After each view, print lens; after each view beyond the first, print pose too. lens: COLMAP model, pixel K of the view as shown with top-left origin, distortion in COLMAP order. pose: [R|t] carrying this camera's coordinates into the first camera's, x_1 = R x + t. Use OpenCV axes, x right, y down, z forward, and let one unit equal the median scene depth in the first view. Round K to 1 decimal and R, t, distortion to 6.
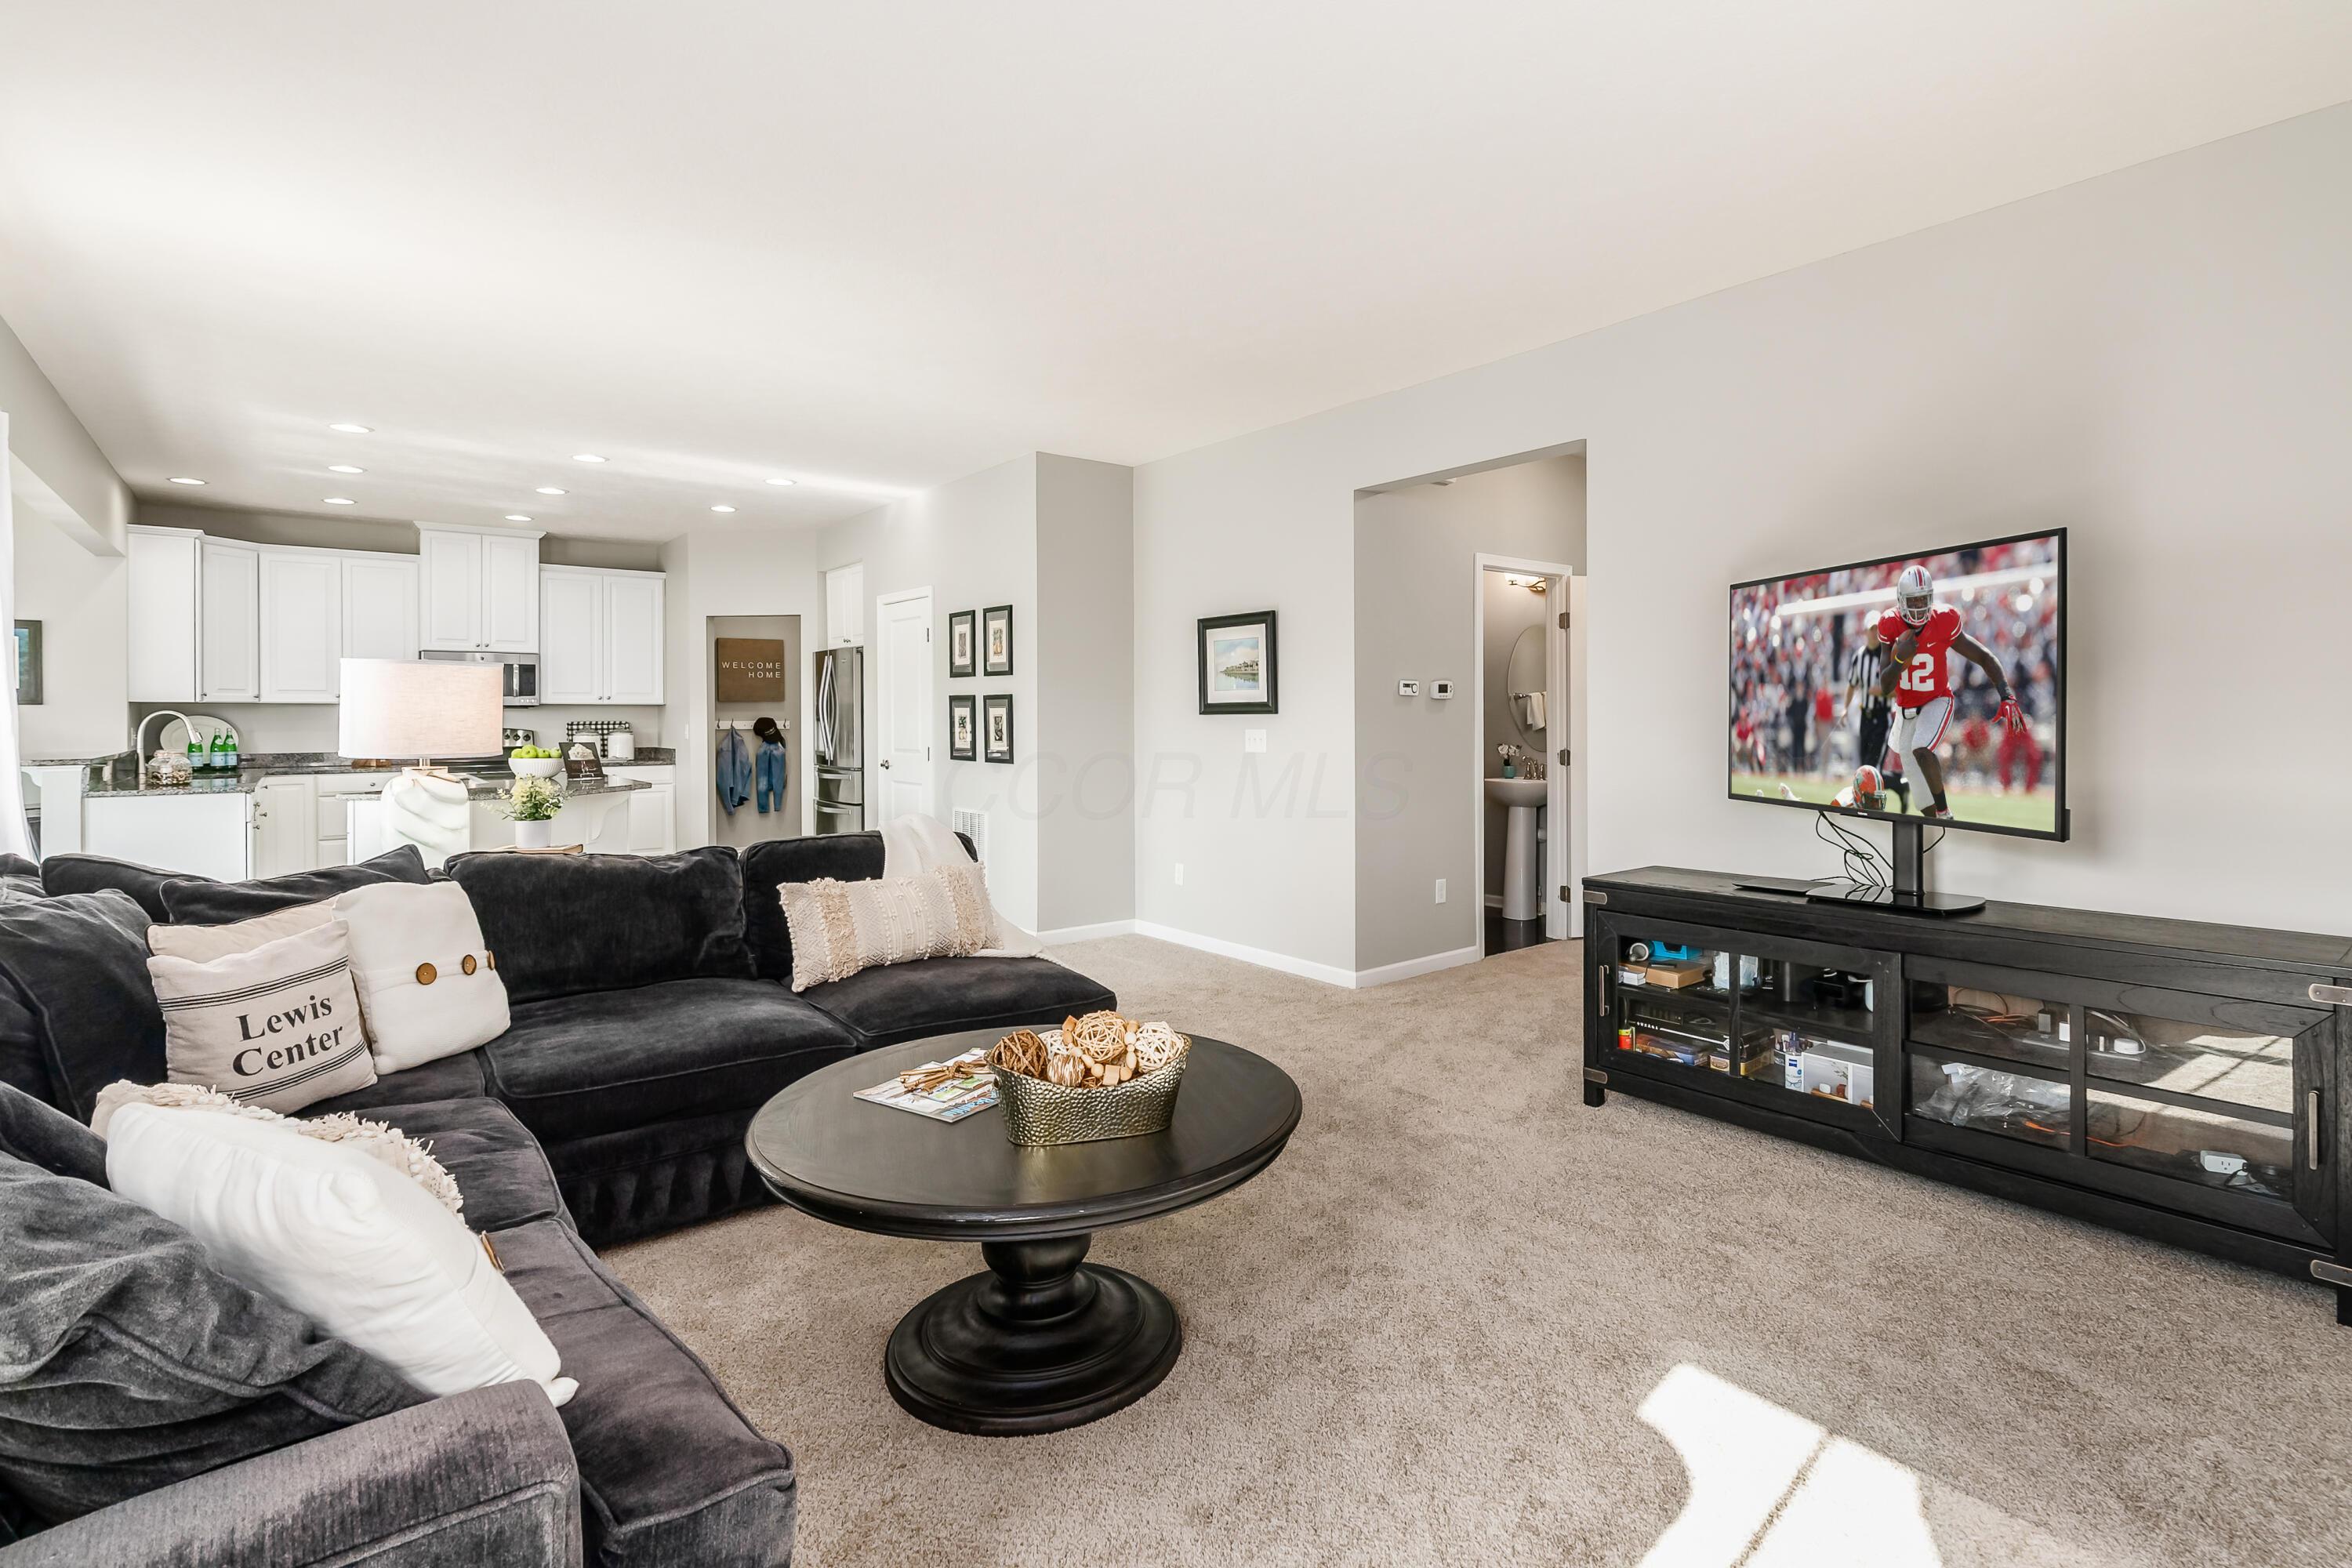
lens RADIAL K [[1127.2, 0, 1248.7], [0, 1127.2, 727.5], [0, 0, 1]] dist [-0.001071, -0.000096]
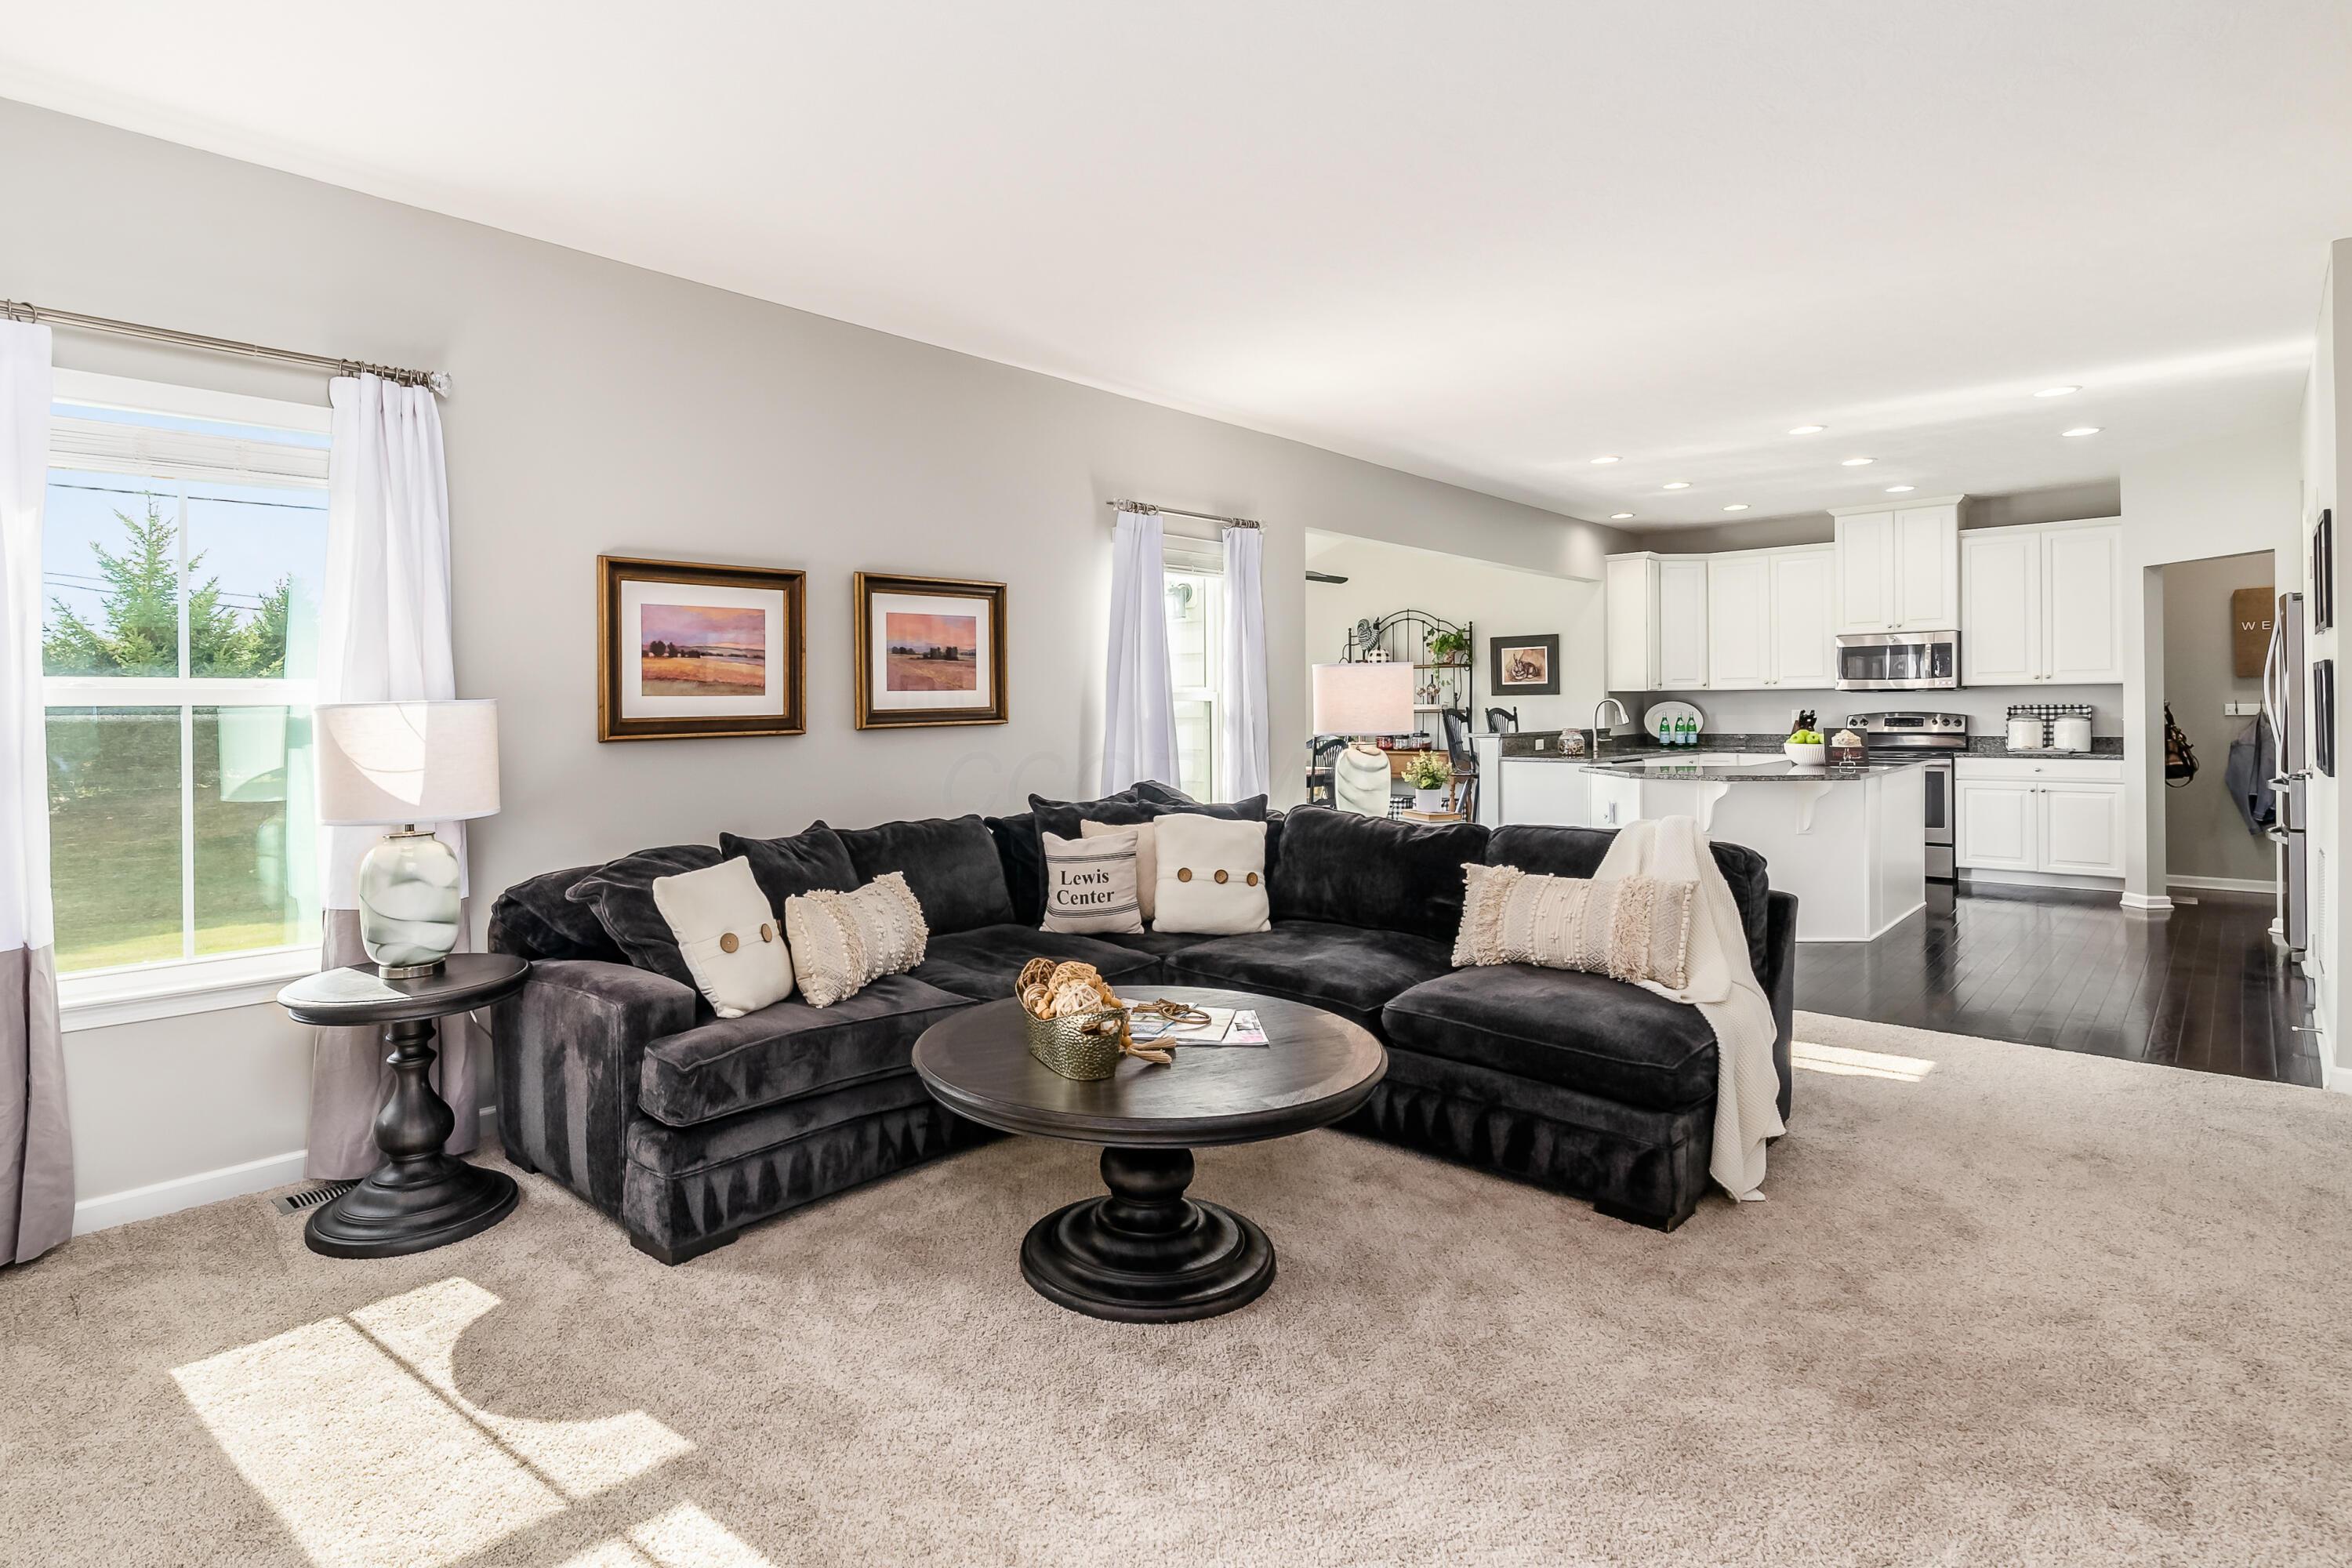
lens RADIAL K [[1168.8, 0, 1074.6], [0, 1168.8, 699.3], [0, 0, 1]] dist [0.000866, 0.000984]
pose [[0.096548, -0.007249, -0.995302, 0.295040], [-0.000299, 0.999973, -0.007312, -0.003496], [0.995328, 0.001003, 0.096543, 0.241570]]
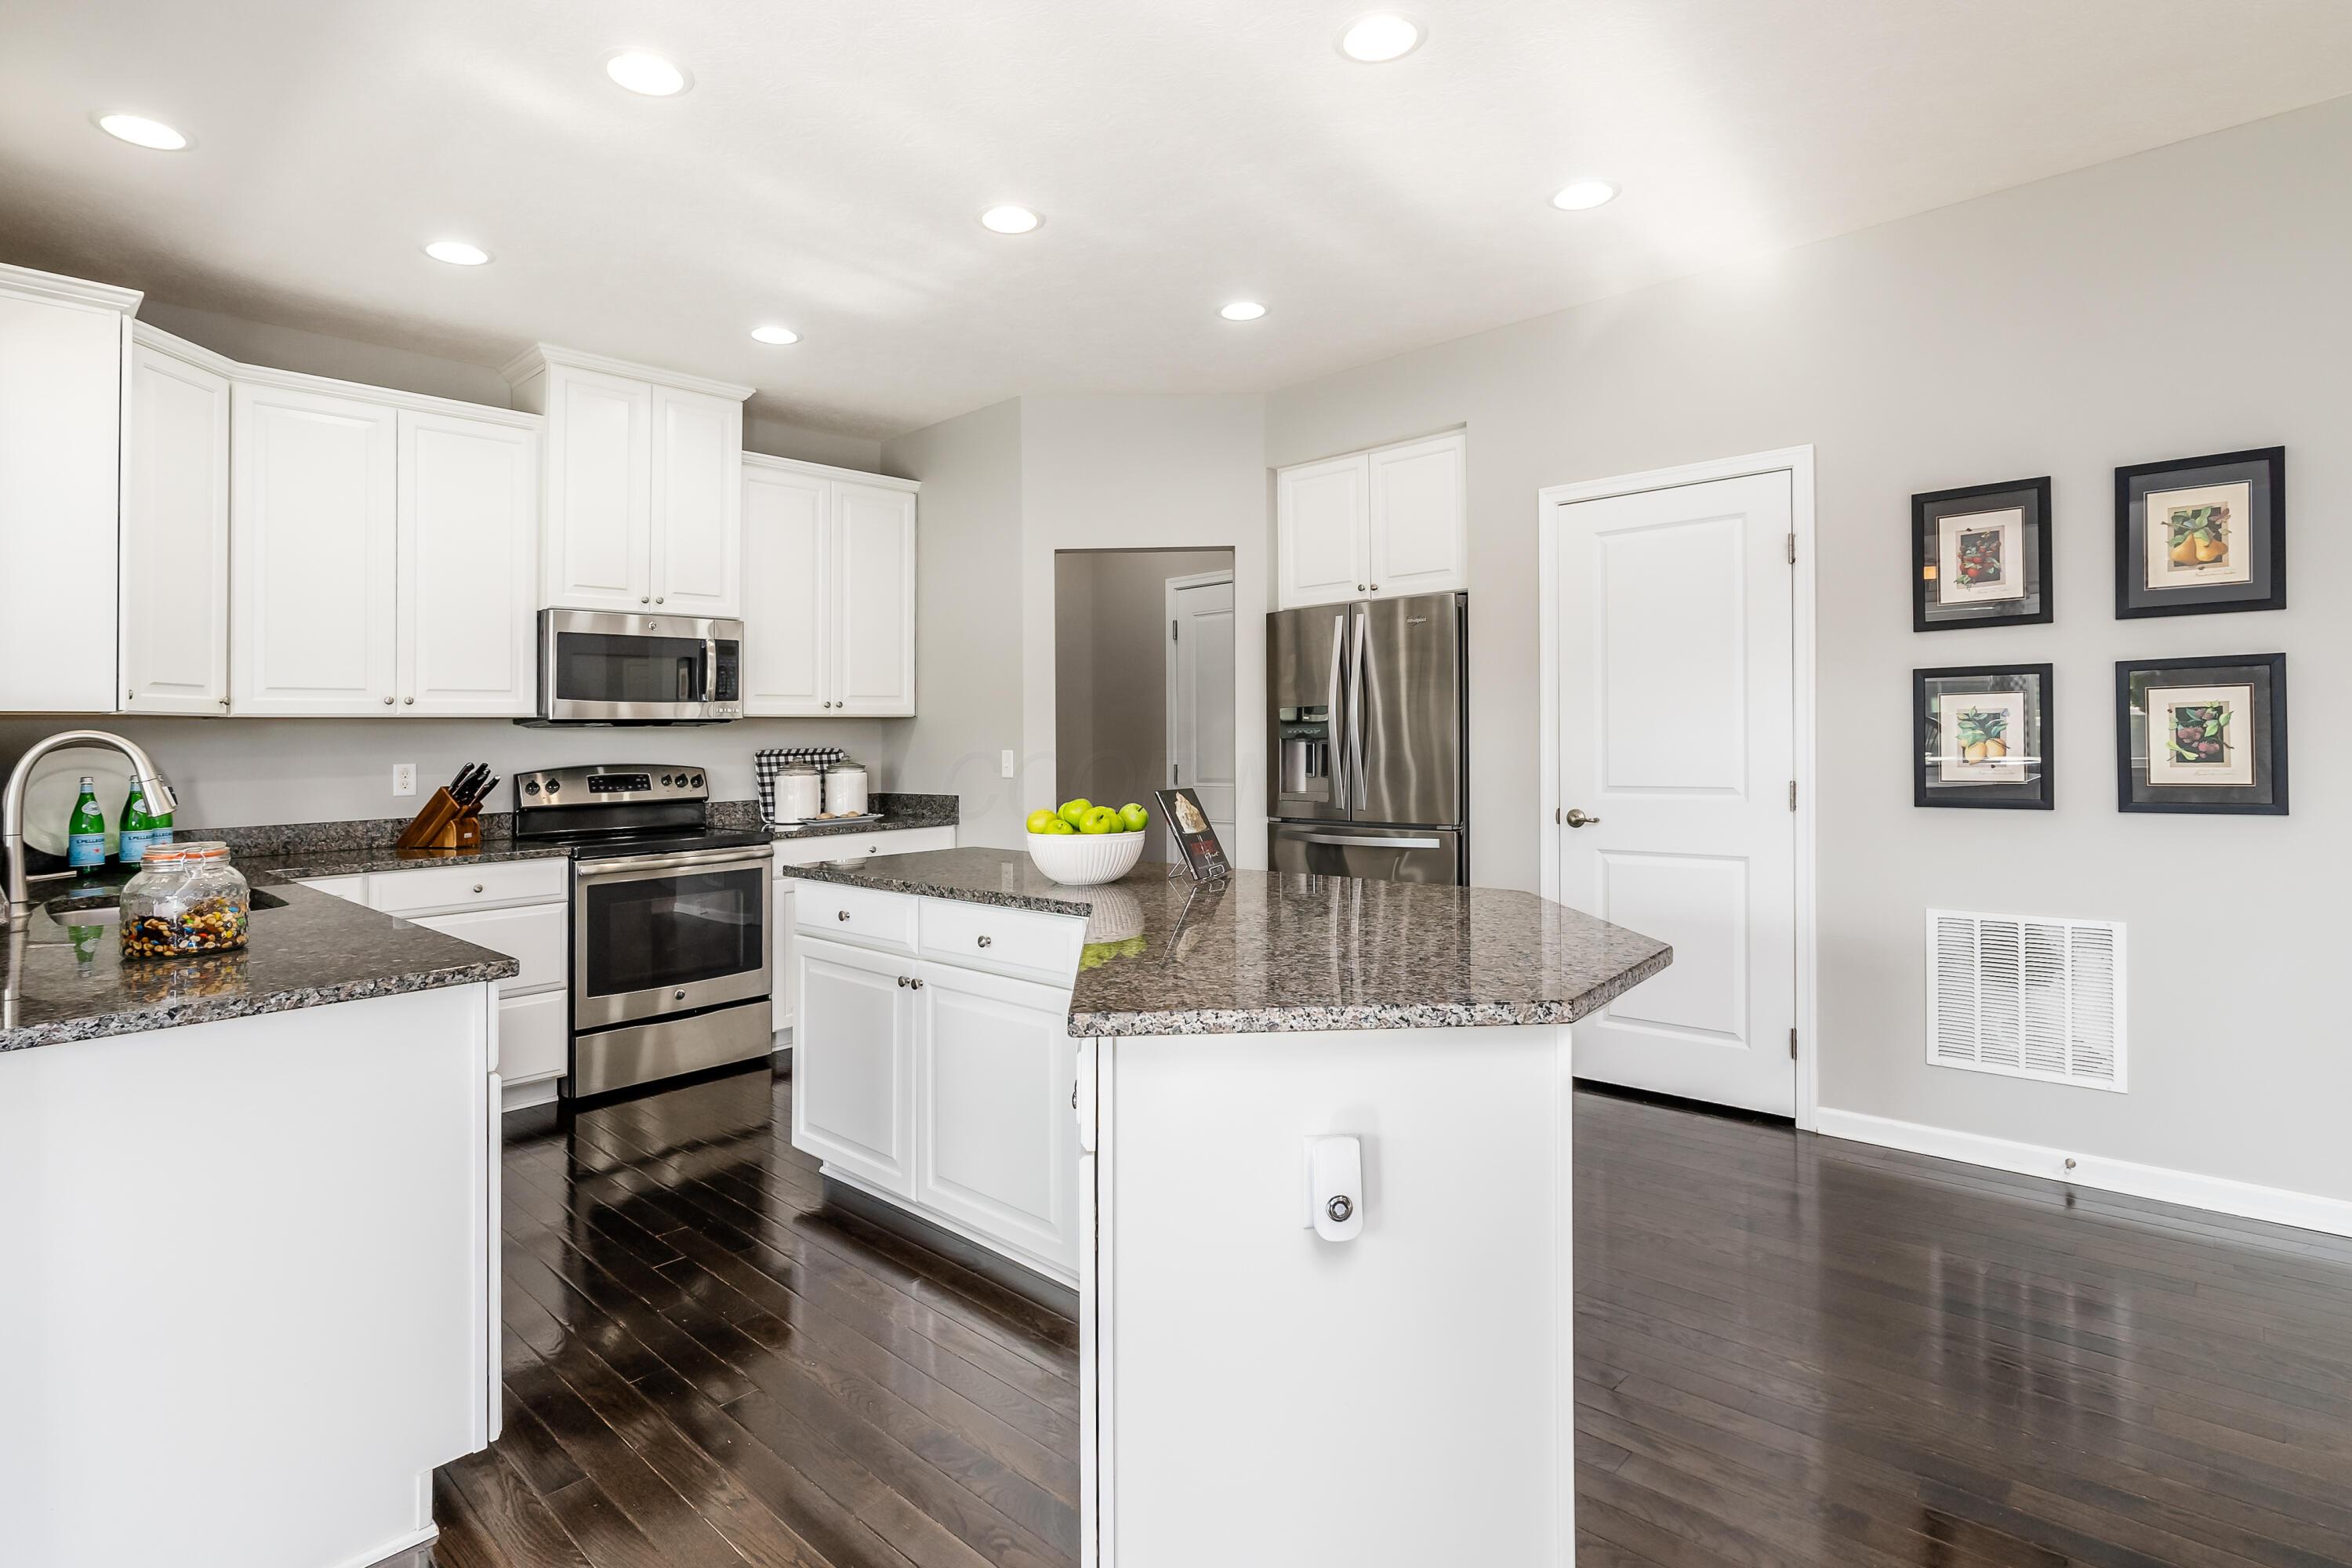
lens RADIAL K [[1153.4, 0, 1145.5], [0, 1153.4, 747.0], [0, 0, 1]] dist [-0.004463, 0.000467]
pose [[0.992723, -0.019448, 0.118843, -0.620320], [0.020077, 0.999790, -0.004097, -0.000636], [-0.118739, 0.006453, 0.992905, 0.542714]]
